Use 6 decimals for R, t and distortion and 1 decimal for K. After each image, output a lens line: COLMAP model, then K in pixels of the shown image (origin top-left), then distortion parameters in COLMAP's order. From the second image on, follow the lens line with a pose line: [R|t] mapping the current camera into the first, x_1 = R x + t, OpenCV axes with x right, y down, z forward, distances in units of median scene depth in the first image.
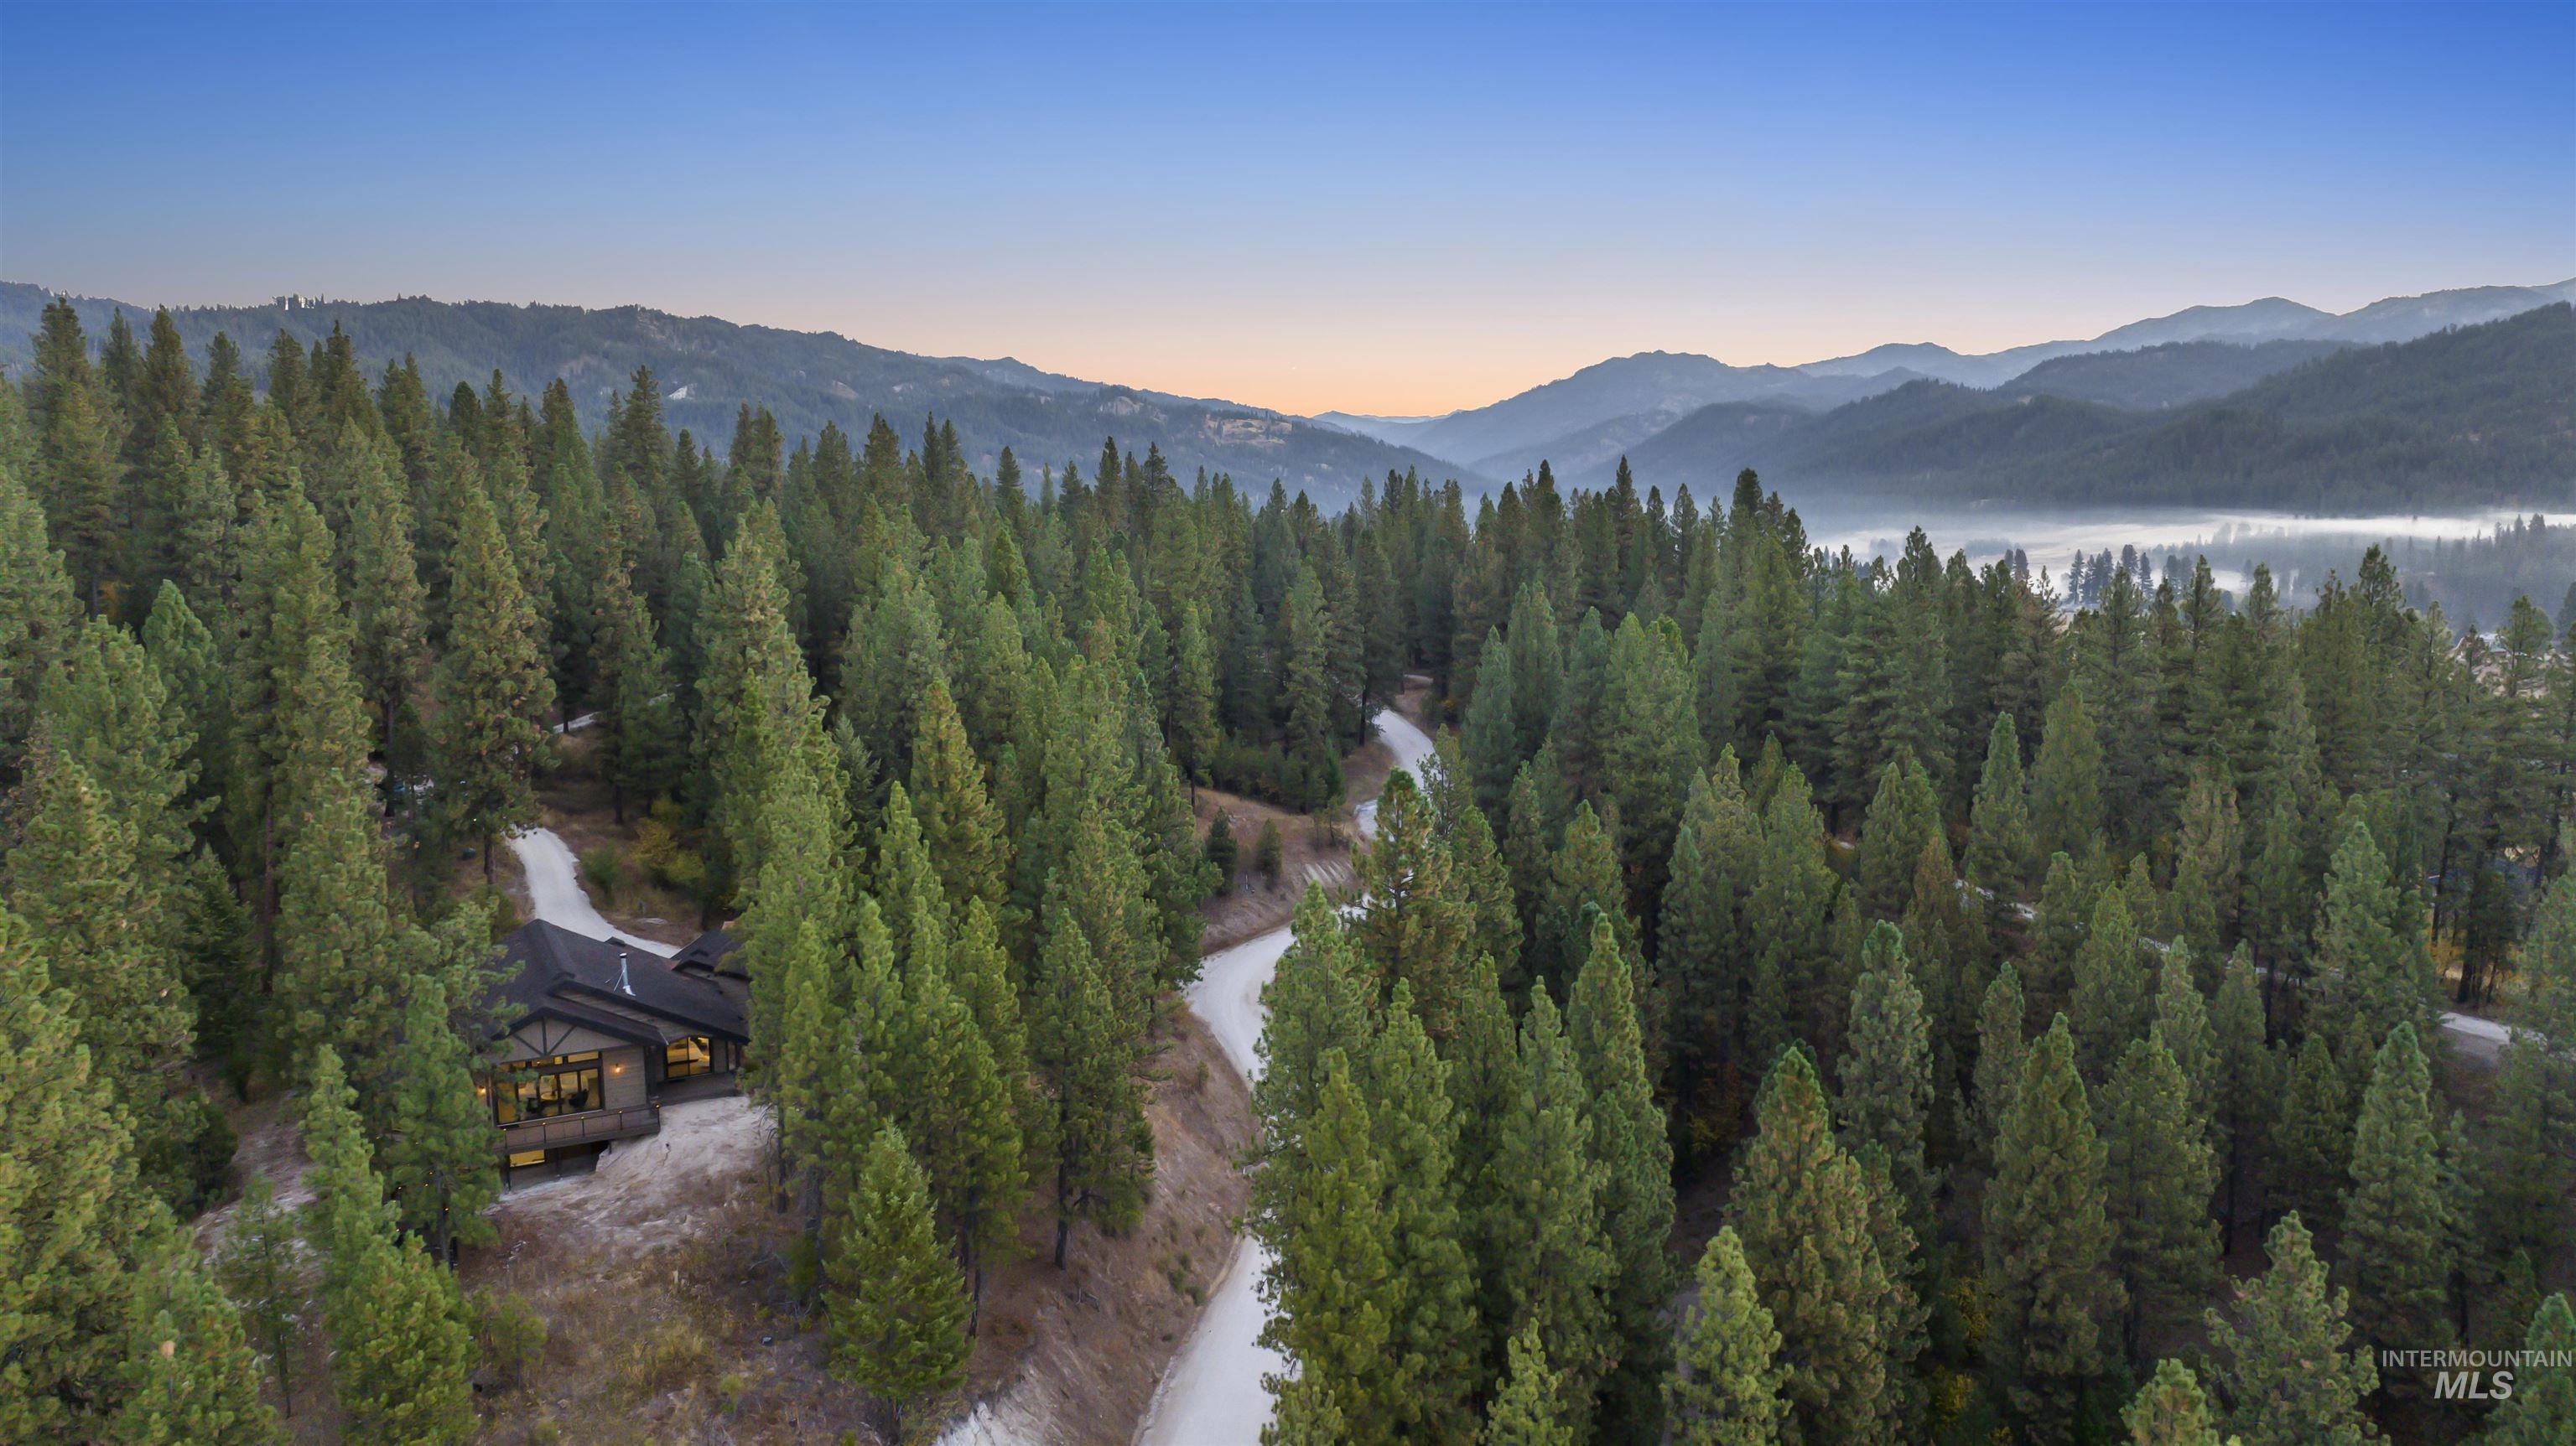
lens RADIAL K [[1816.6, 0, 1300.5], [0, 1816.6, 741.3], [0, 0, 1]] dist [-0.011622, -0.034153]
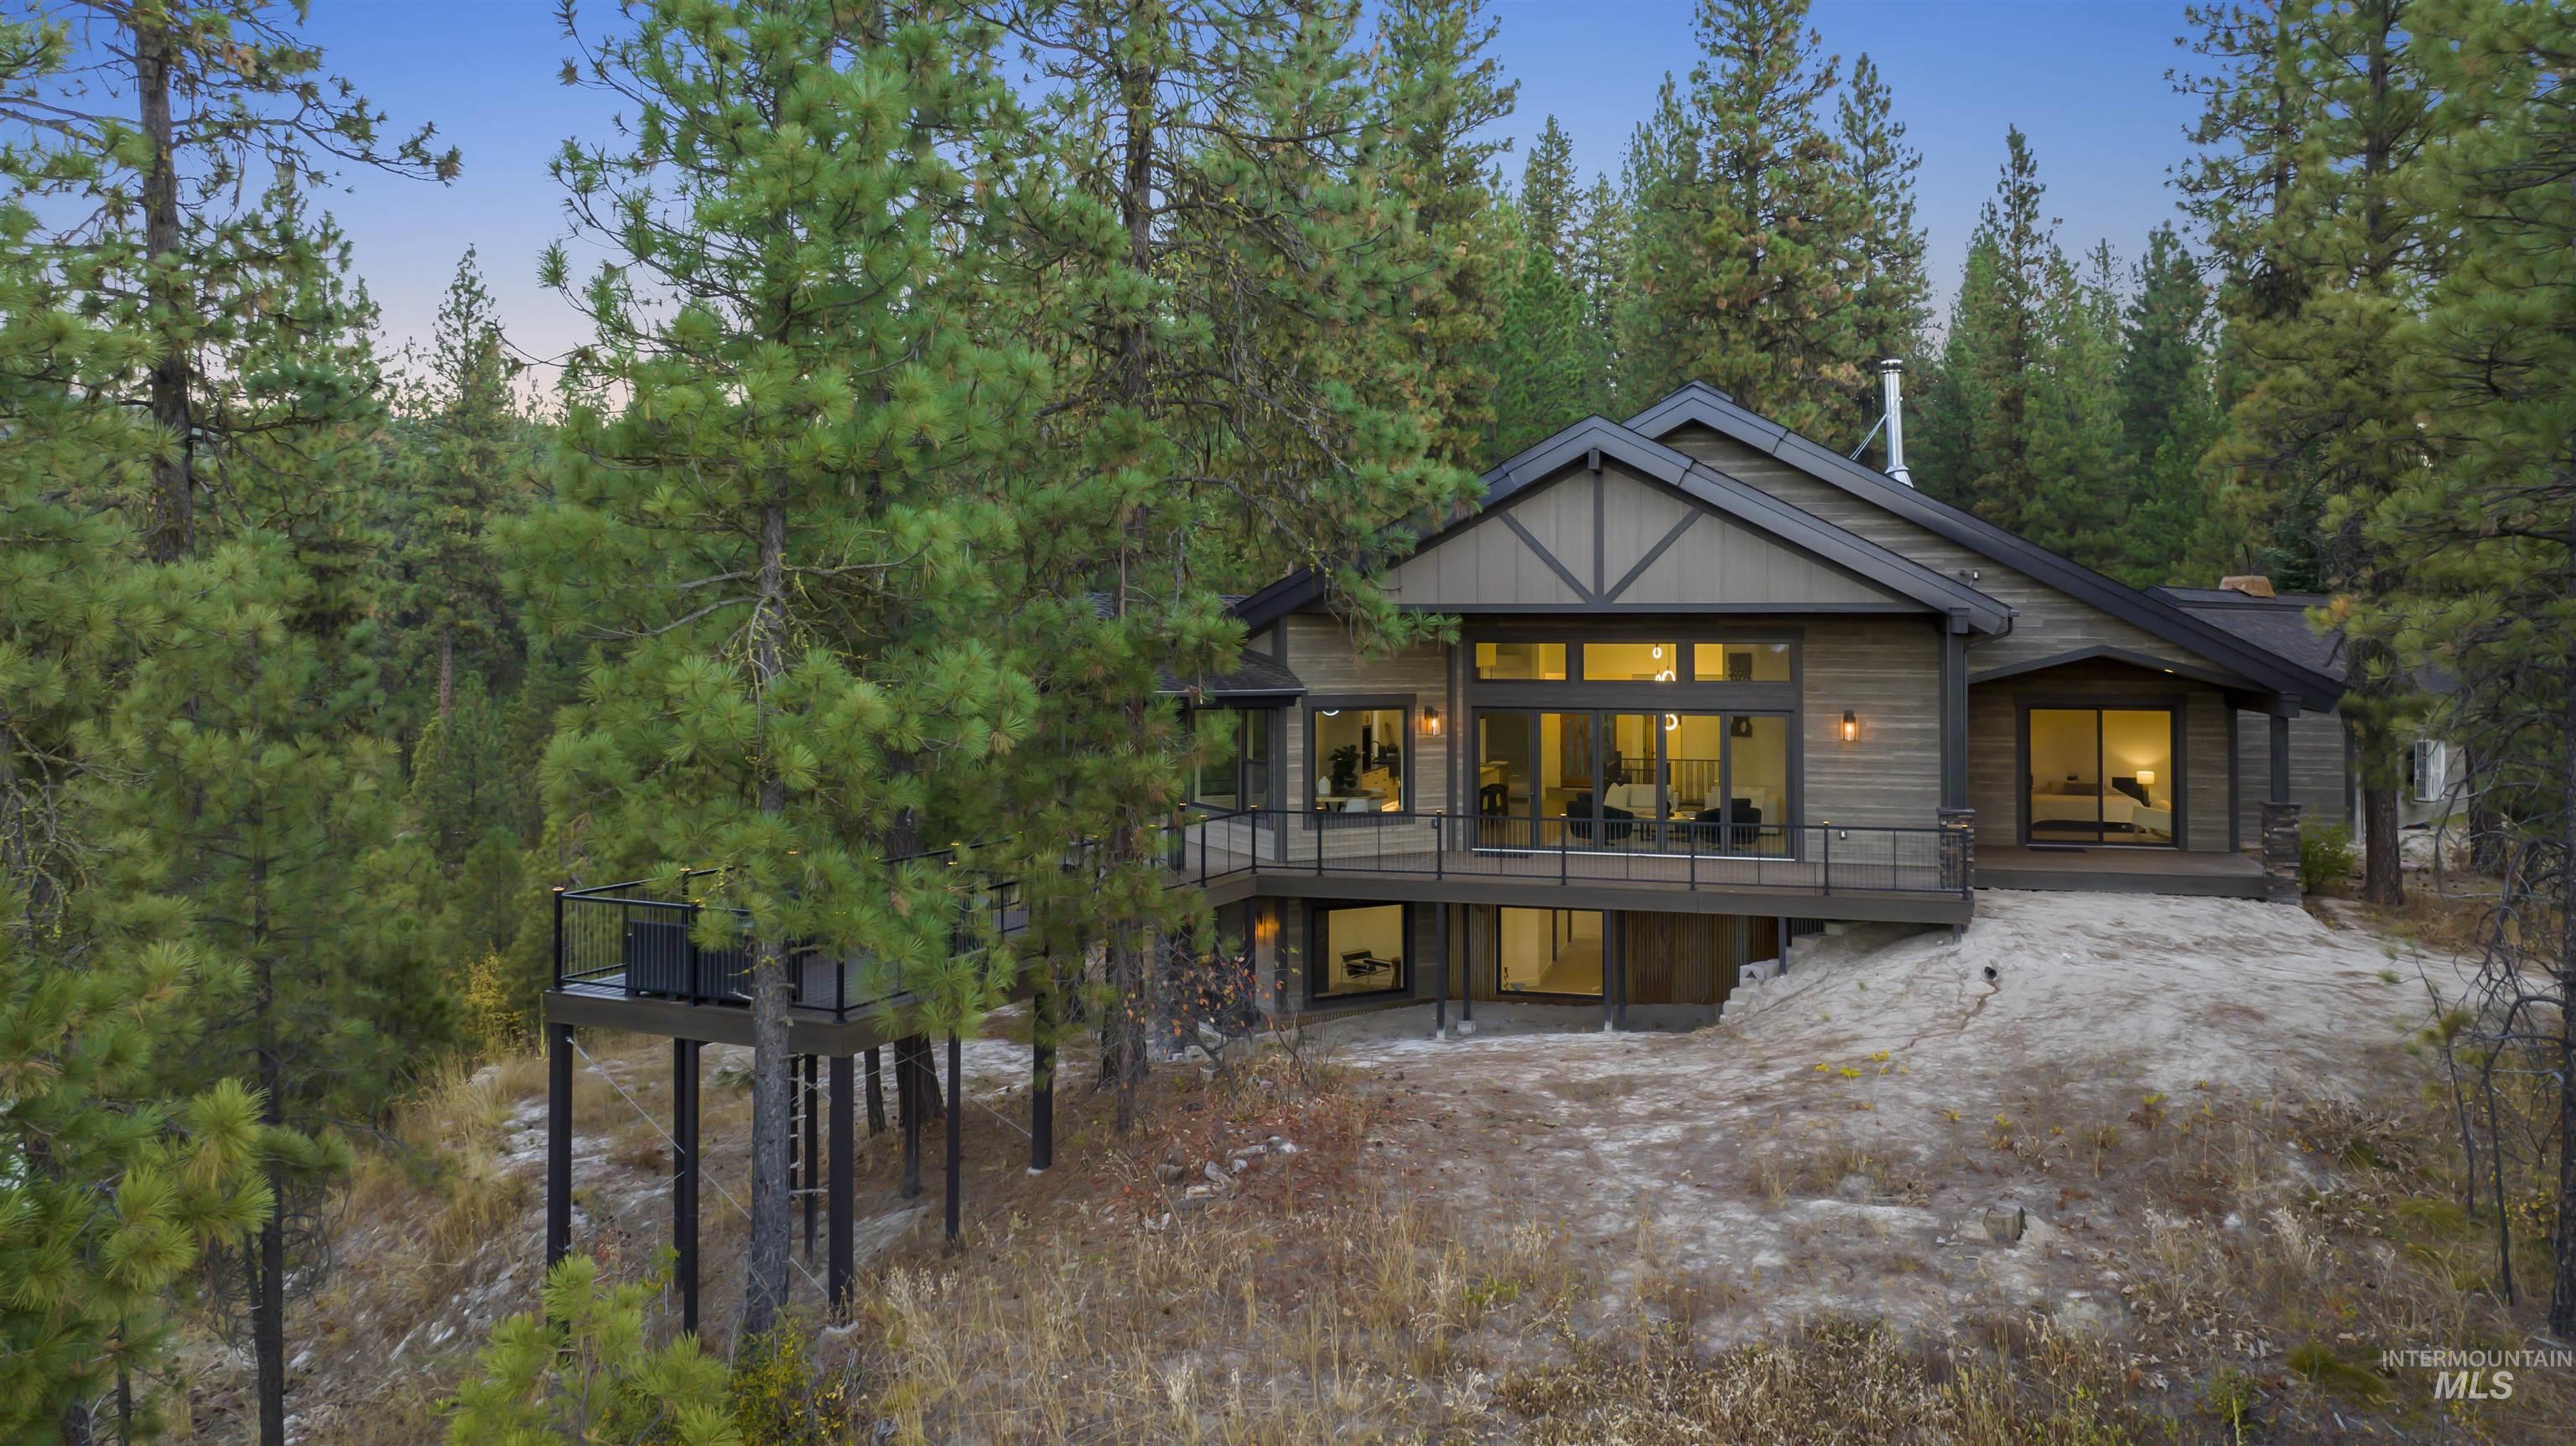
lens RADIAL K [[1816.6, 0, 1259.9], [0, 1816.6, 592.5], [0, 0, 1]] dist [-0.011622, -0.034153]
pose [[0.708576, -0.015336, -0.705468, -0.255195], [-0.102941, 0.986821, -0.124846, 0.225228], [0.698085, 0.161084, 0.697659, 0.784180]]
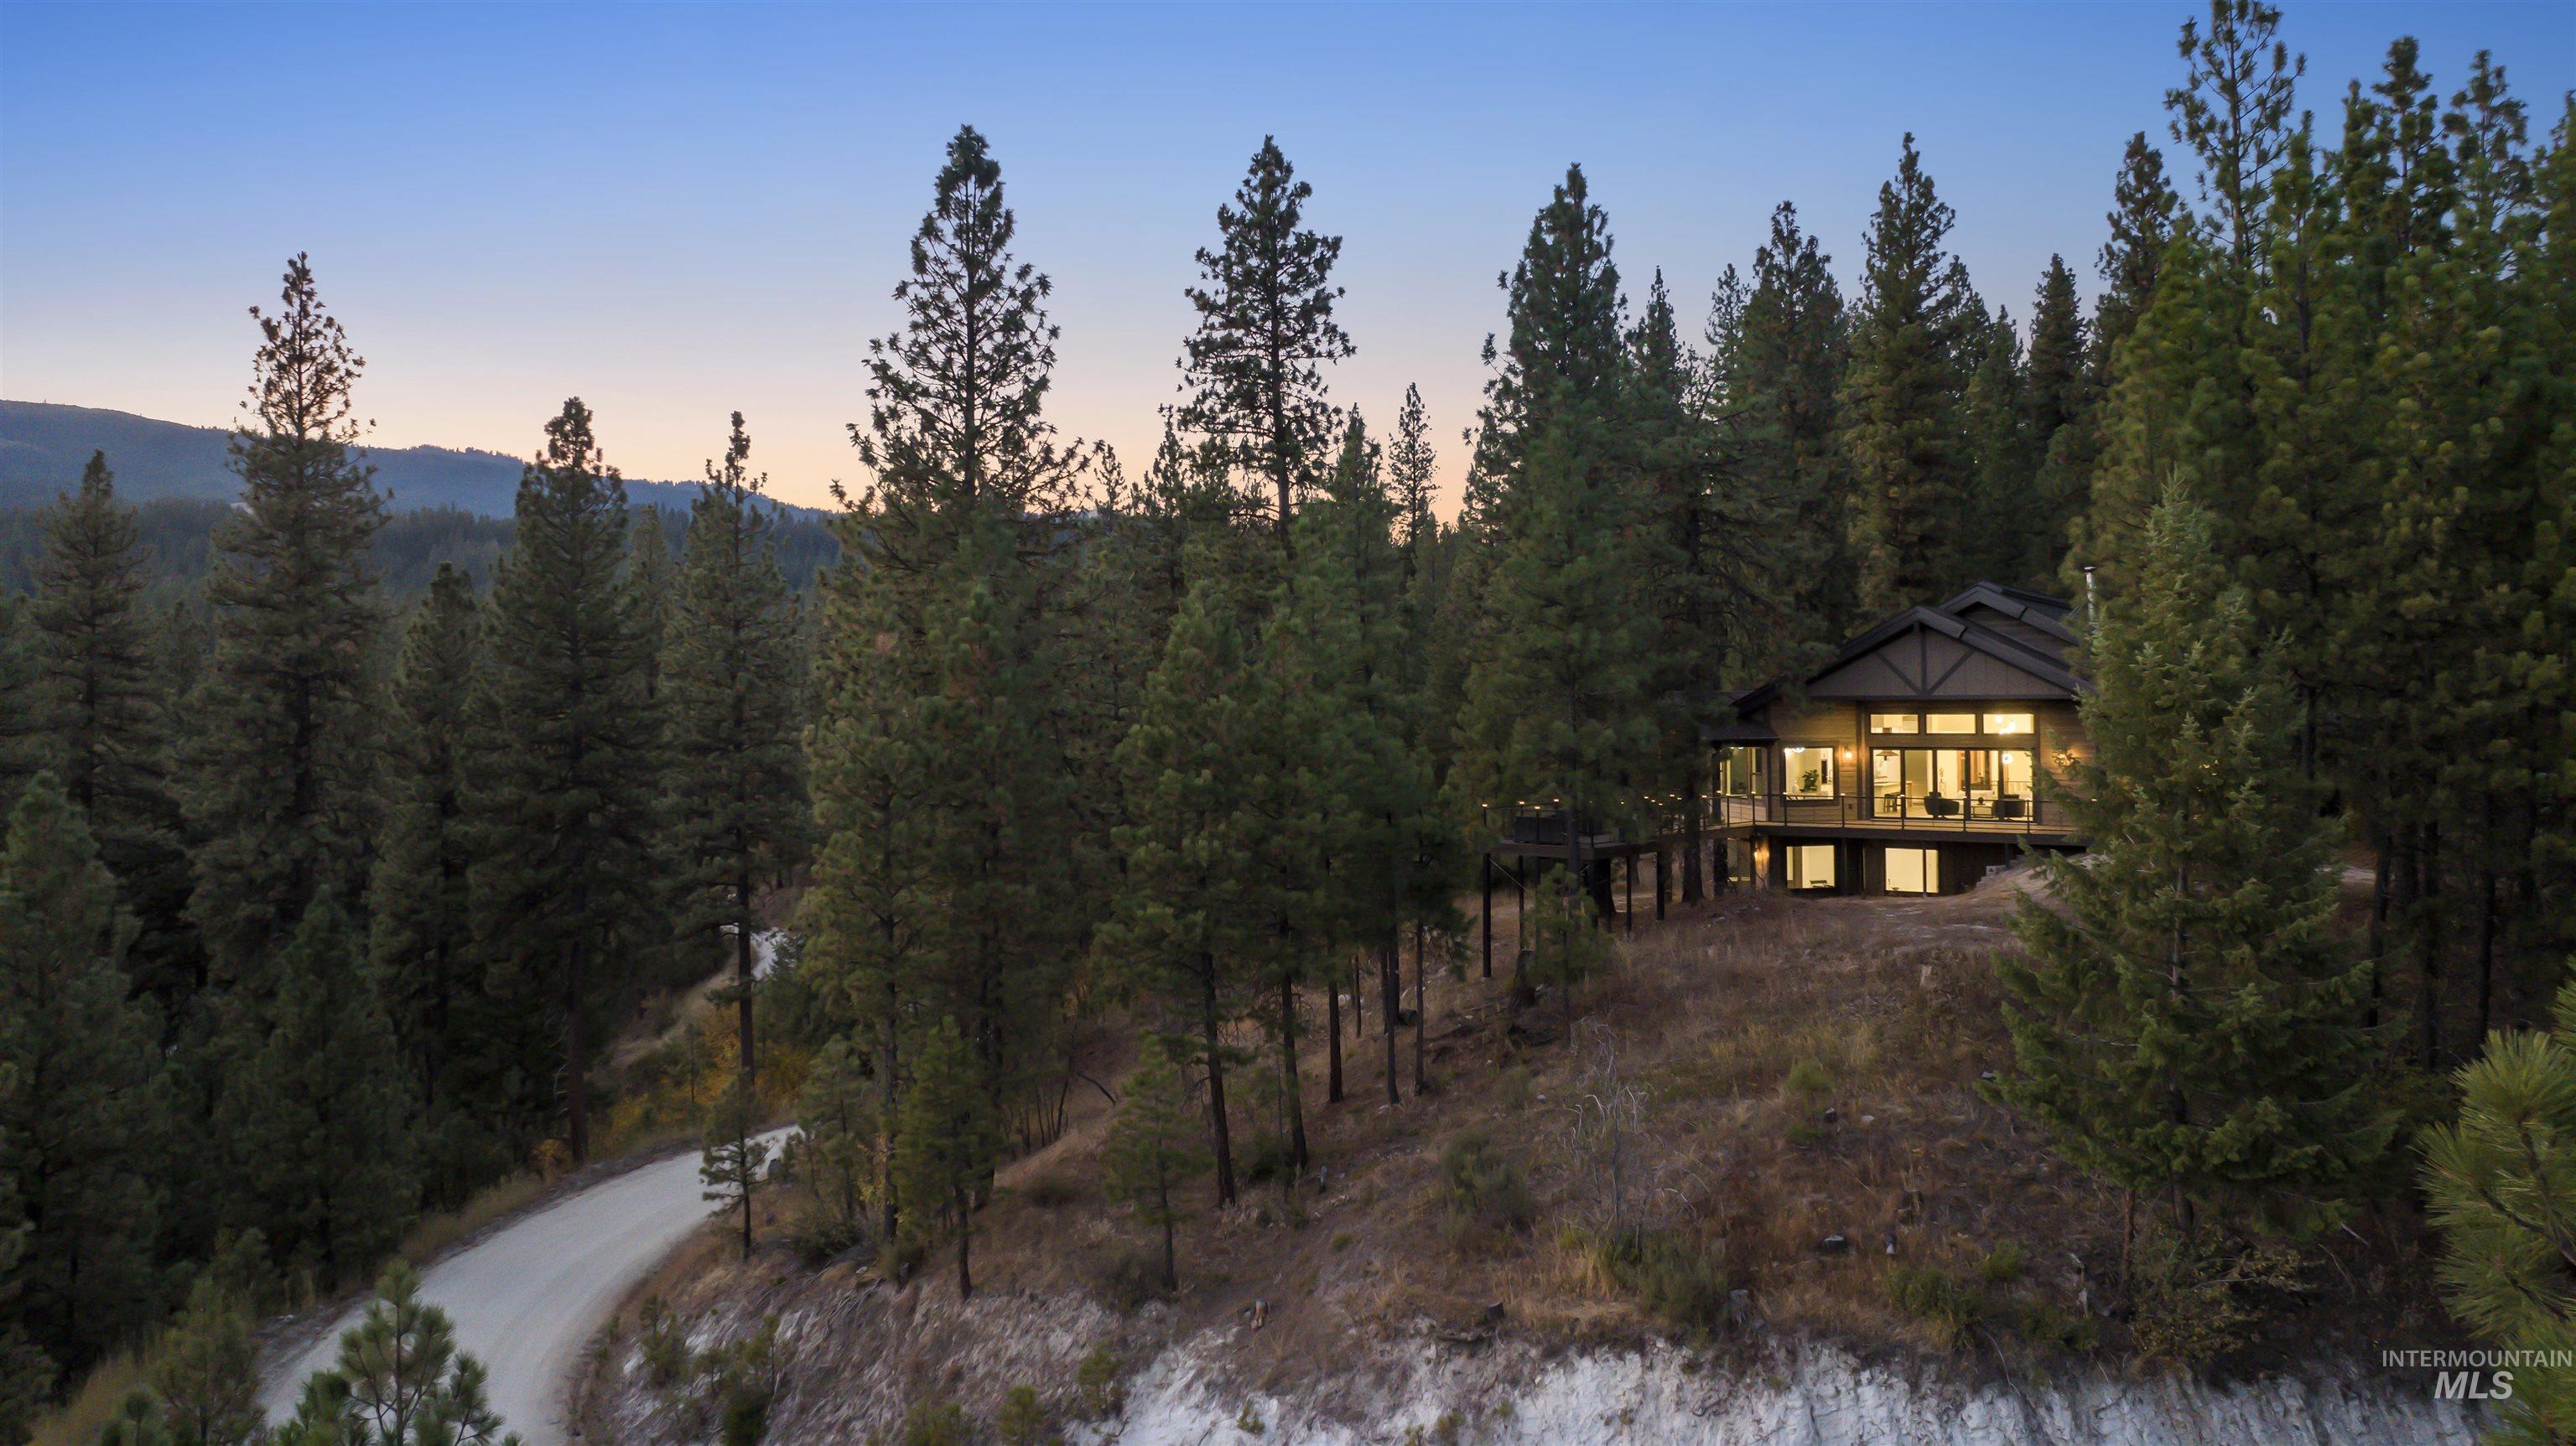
lens RADIAL K [[1816.6, 0, 1260.5], [0, 1816.6, 662.6], [0, 0, 1]] dist [-0.011622, -0.034153]
pose [[0.467815, -0.021161, -0.883573, 0.023395], [-0.124566, 0.988156, -0.089619, 0.257500], [0.875004, 0.151988, 0.459638, 0.540640]]
